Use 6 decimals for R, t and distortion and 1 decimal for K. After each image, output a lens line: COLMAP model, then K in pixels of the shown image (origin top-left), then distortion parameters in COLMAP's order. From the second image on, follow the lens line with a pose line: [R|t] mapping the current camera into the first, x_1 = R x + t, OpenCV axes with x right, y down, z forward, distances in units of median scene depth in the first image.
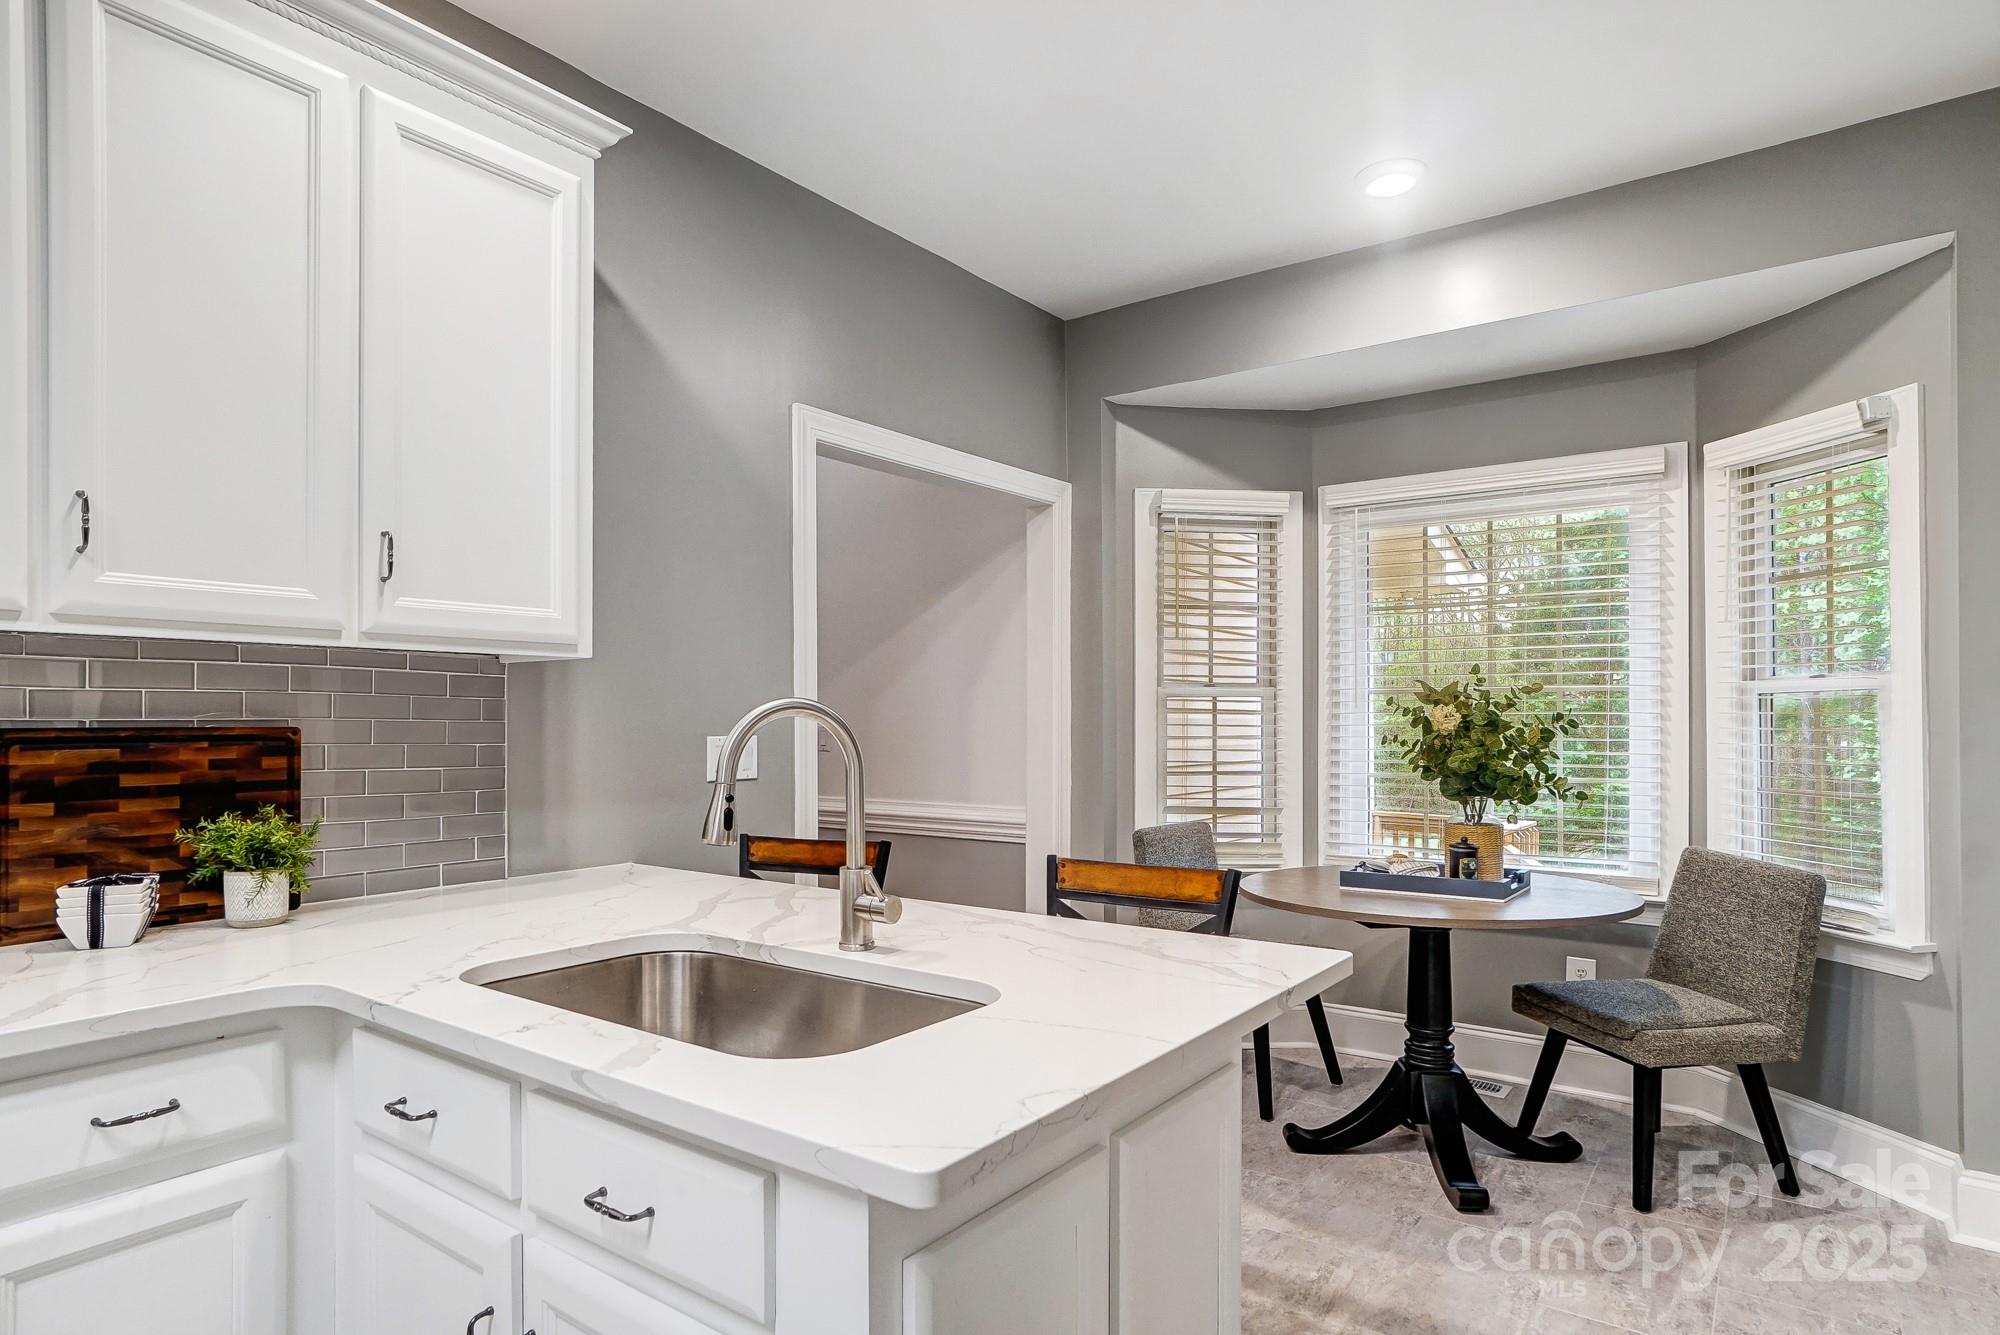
lens RADIAL K [[1115.8, 0, 1000.2], [0, 1115.8, 708.6], [0, 0, 1]] dist [-0.001865, -0.000458]
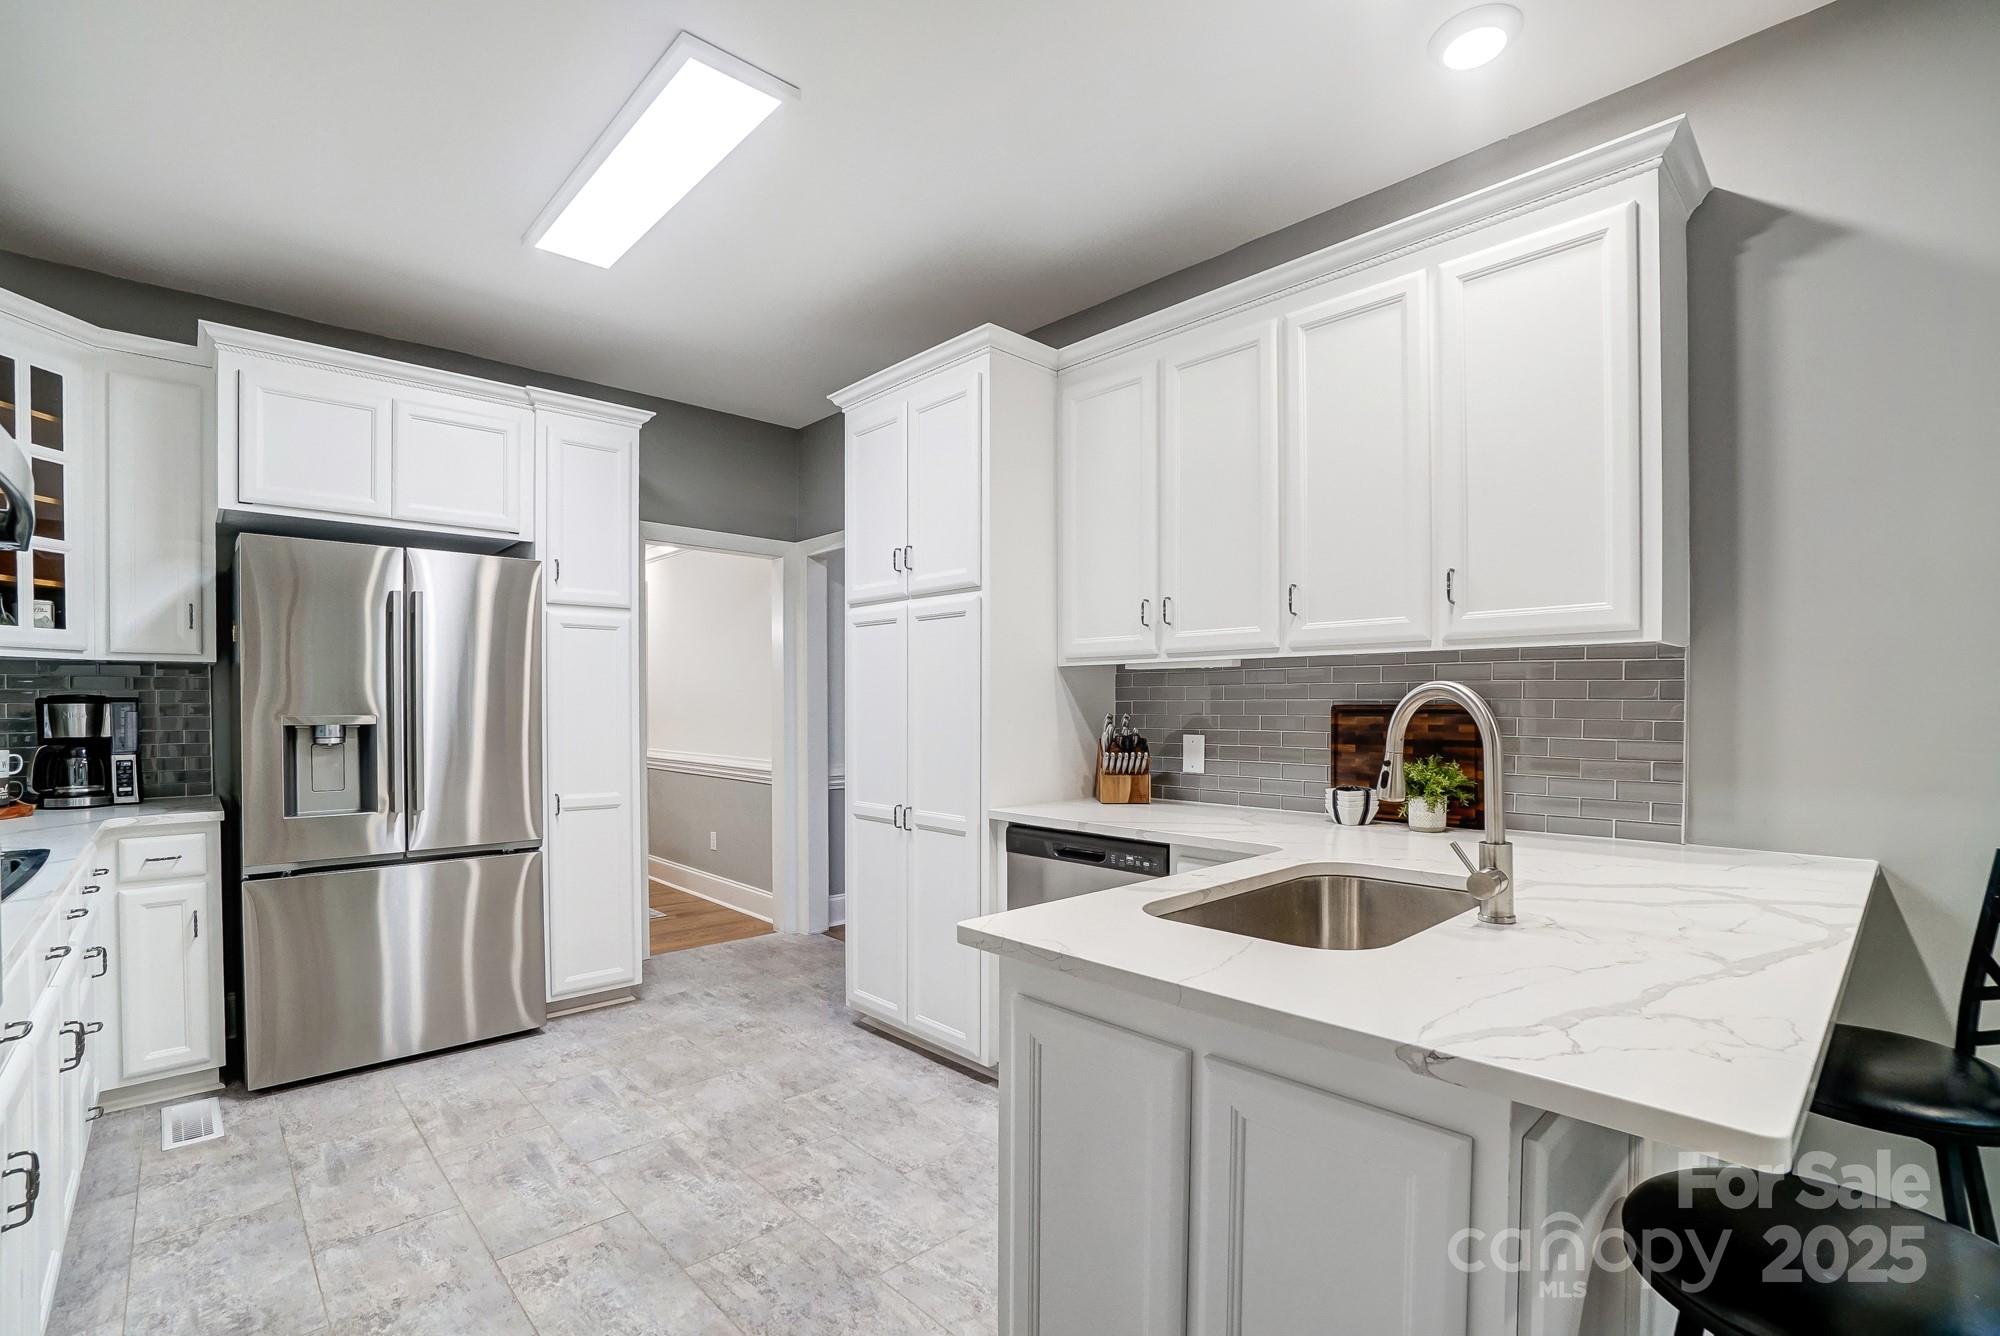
lens RADIAL K [[899.7, 0, 1000.5], [0, 899.7, 712.5], [0, 0, 1]] dist [-0.000318, -0.000065]
pose [[-0.180007, 0.007420, -0.983637, 0.726604], [0.009366, 0.999939, 0.005829, 0.015384], [0.983621, -0.008164, -0.180066, 0.667696]]
